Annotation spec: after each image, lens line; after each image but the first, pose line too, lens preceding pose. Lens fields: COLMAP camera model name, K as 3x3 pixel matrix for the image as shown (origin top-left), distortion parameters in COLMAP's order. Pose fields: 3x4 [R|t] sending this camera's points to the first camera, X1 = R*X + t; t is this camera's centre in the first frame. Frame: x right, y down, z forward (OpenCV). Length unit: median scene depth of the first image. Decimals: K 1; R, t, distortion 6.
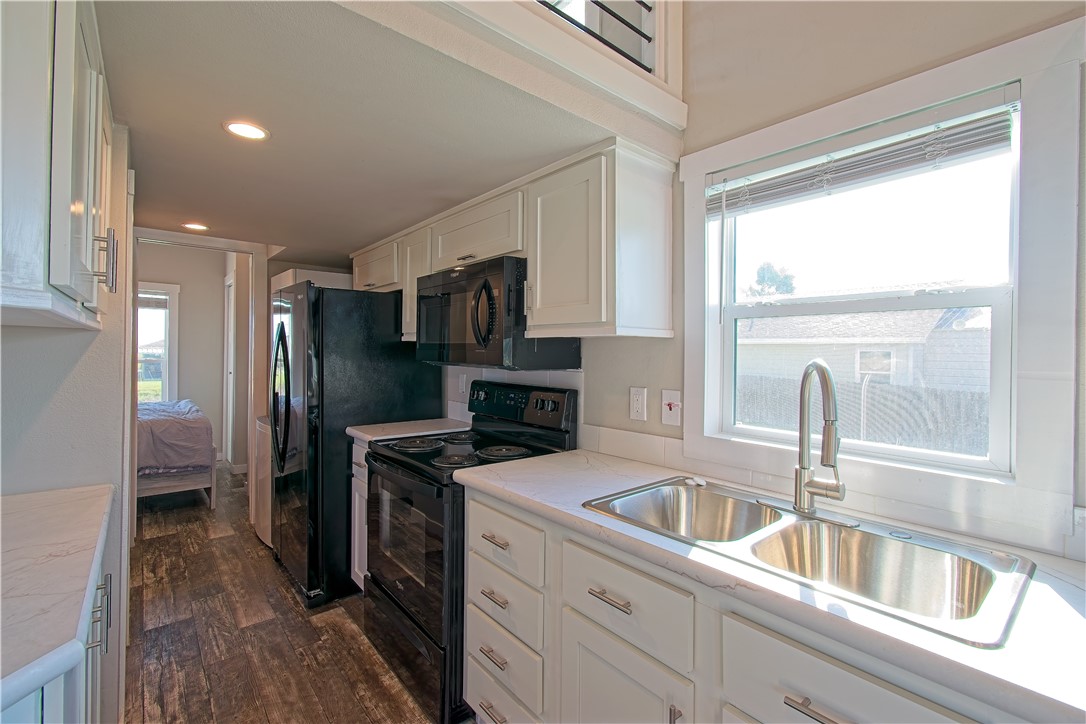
lens RADIAL K [[478.8, 0, 540.2], [0, 478.8, 351.3], [0, 0, 1]] dist [0.008403, 0.000384]
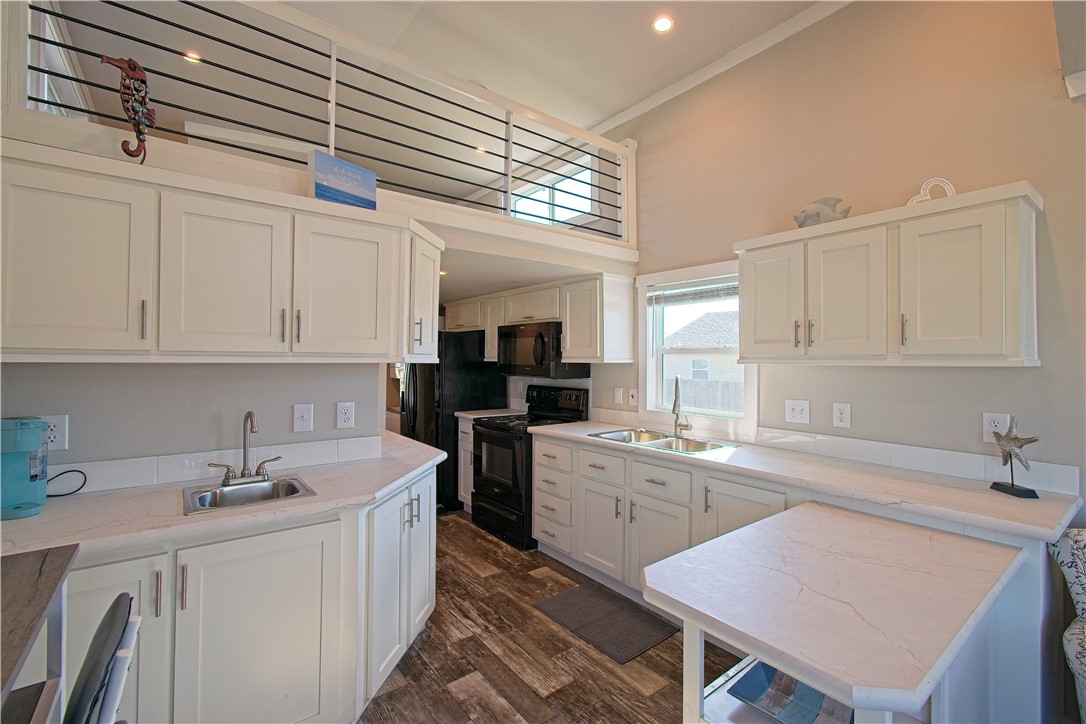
lens RADIAL K [[478.8, 0, 541.0], [0, 478.8, 352.5], [0, 0, 1]] dist [0.008403, 0.000384]
pose [[0.998711, -0.002822, -0.050676, -0.014151], [0.001958, 0.999852, -0.017084, -0.035880], [0.050717, 0.016963, 0.998569, -1.007507]]
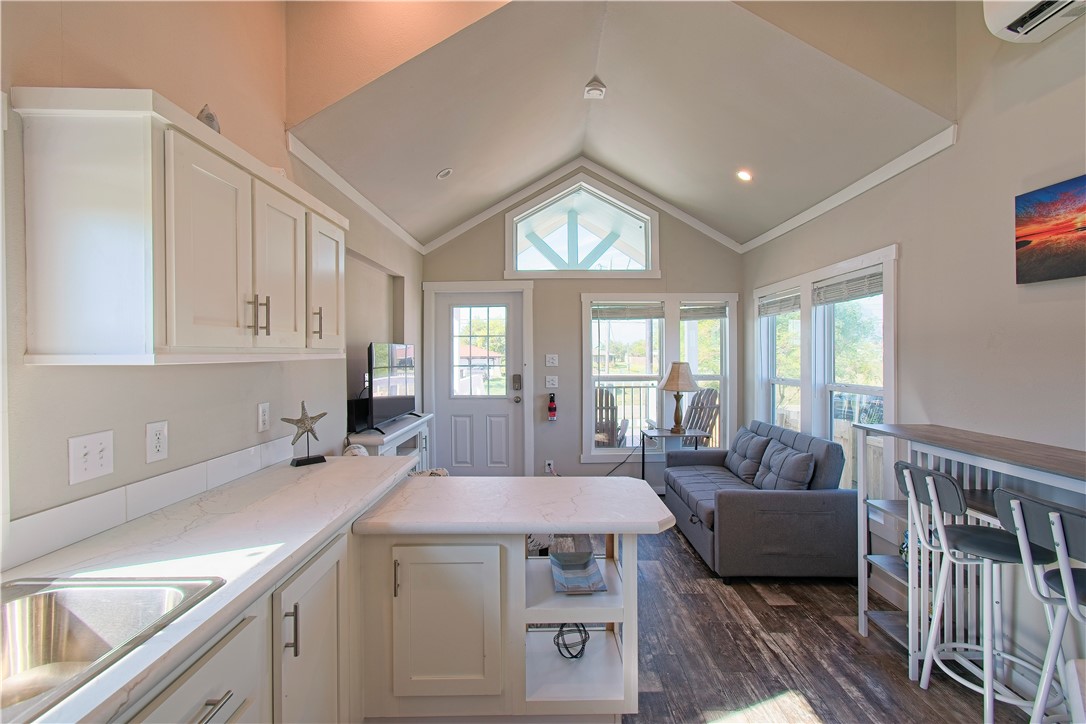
lens RADIAL K [[479.9, 0, 545.3], [0, 479.9, 358.2], [0, 0, 1]] dist [0.001687, 0.000853]
pose [[-0.767134, 0.000659, 0.641486, -0.608279], [0.013537, 0.999793, 0.015161, -0.047262], [-0.641344, 0.020314, -0.766985, 1.558123]]
